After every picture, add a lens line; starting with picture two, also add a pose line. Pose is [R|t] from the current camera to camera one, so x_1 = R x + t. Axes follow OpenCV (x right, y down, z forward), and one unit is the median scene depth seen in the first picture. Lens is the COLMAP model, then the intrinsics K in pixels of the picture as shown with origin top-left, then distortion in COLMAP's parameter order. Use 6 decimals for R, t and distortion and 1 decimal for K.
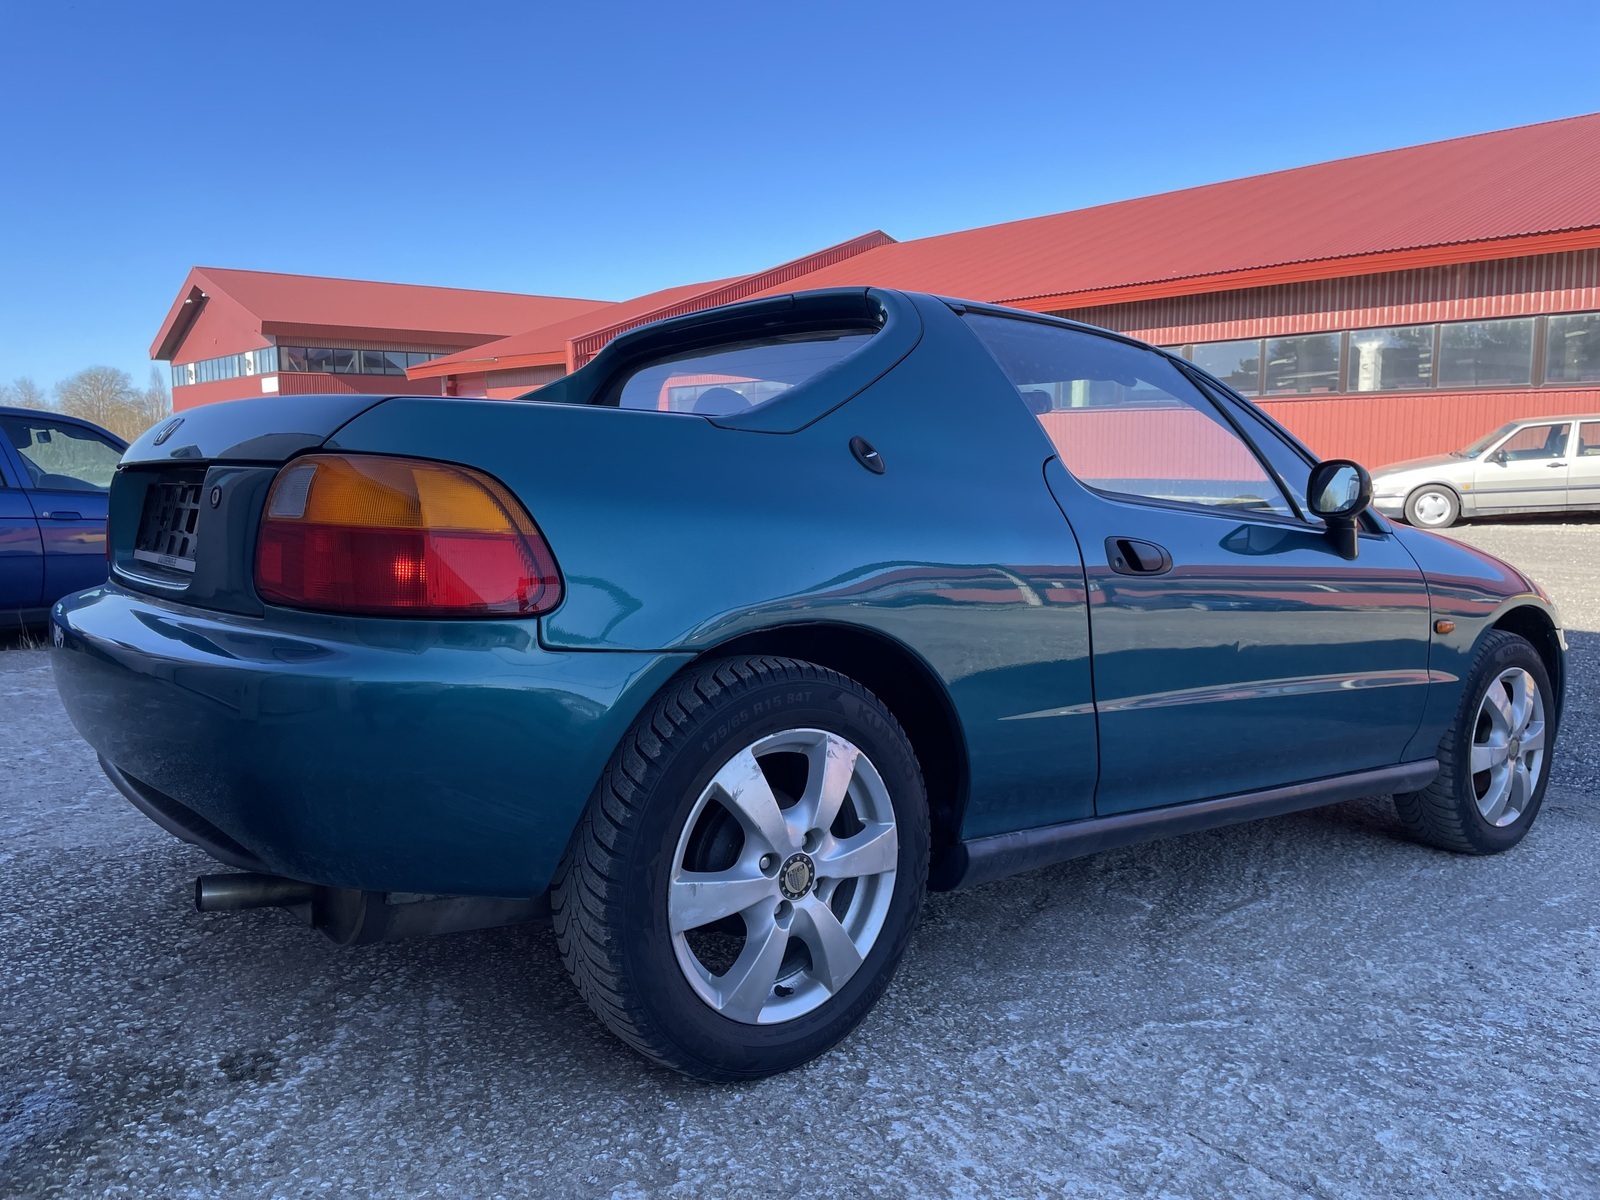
lens RADIAL K [[1220.2, 0, 796.4], [0, 1220.2, 609.5], [0, 0, 1]] dist [0.092417, -0.130968]
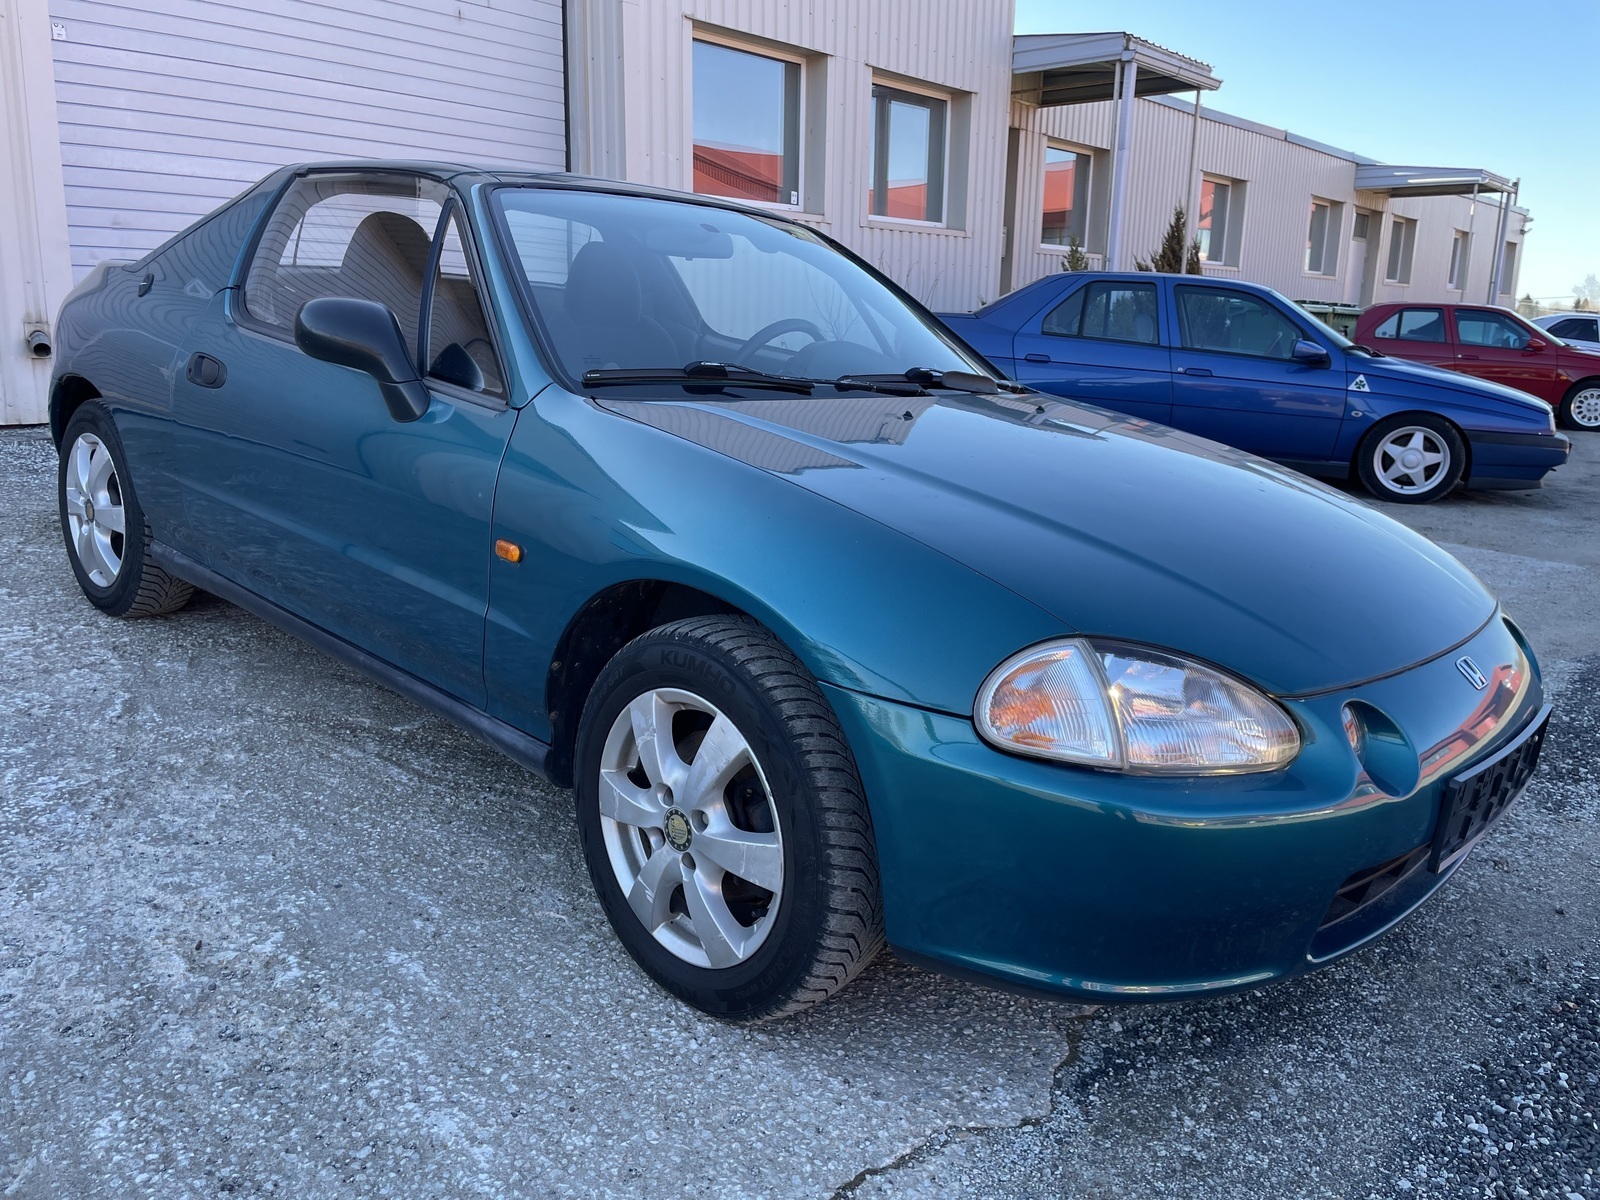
lens RADIAL K [[1220.2, 0, 796.4], [0, 1220.2, 609.5], [0, 0, 1]] dist [0.092417, -0.130968]
pose [[0.146055, 0.239027, -0.959966, 2.000054], [-0.148860, 0.964633, 0.217541, -0.211775], [0.978013, 0.111127, 0.176471, 1.709146]]
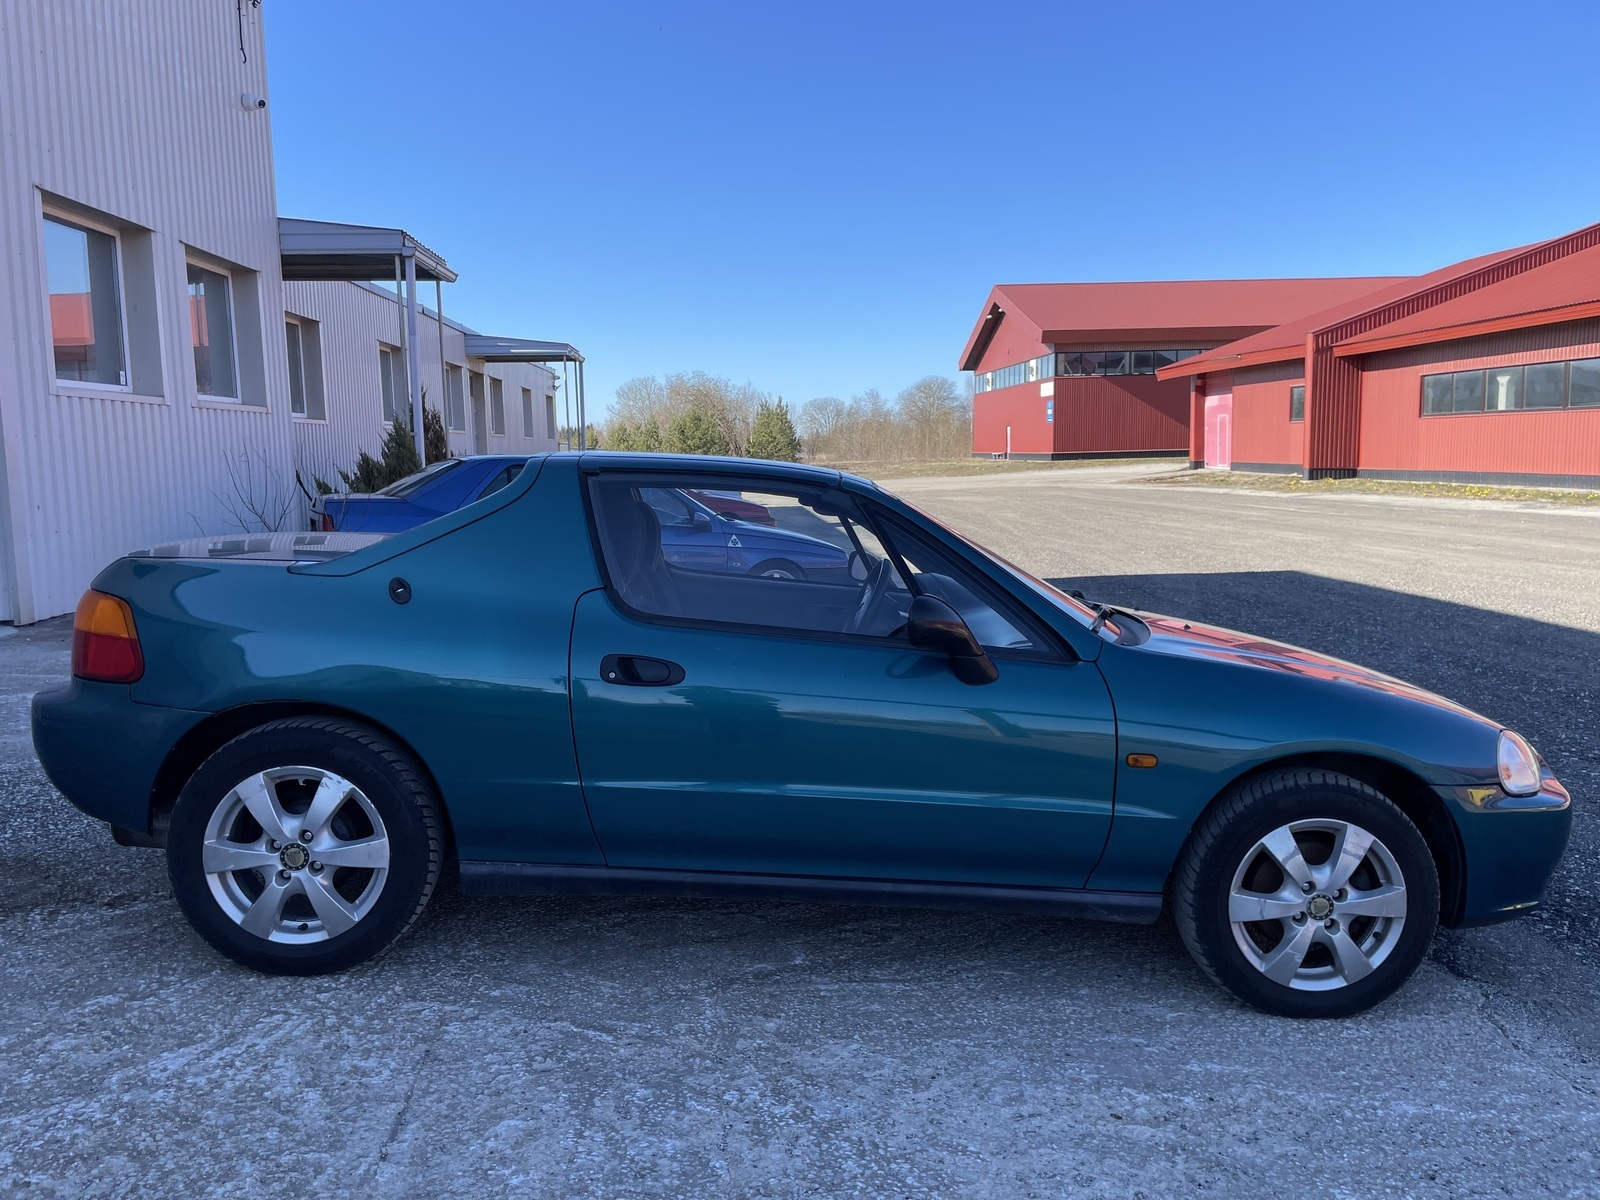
lens RADIAL K [[1220.2, 0, 796.4], [0, 1220.2, 609.5], [0, 0, 1]] dist [0.092417, -0.130968]
pose [[0.803873, 0.071291, -0.590513, 1.431653], [-0.066271, 0.997345, 0.030191, -0.194534], [0.591097, 0.014864, 0.806463, 0.072538]]
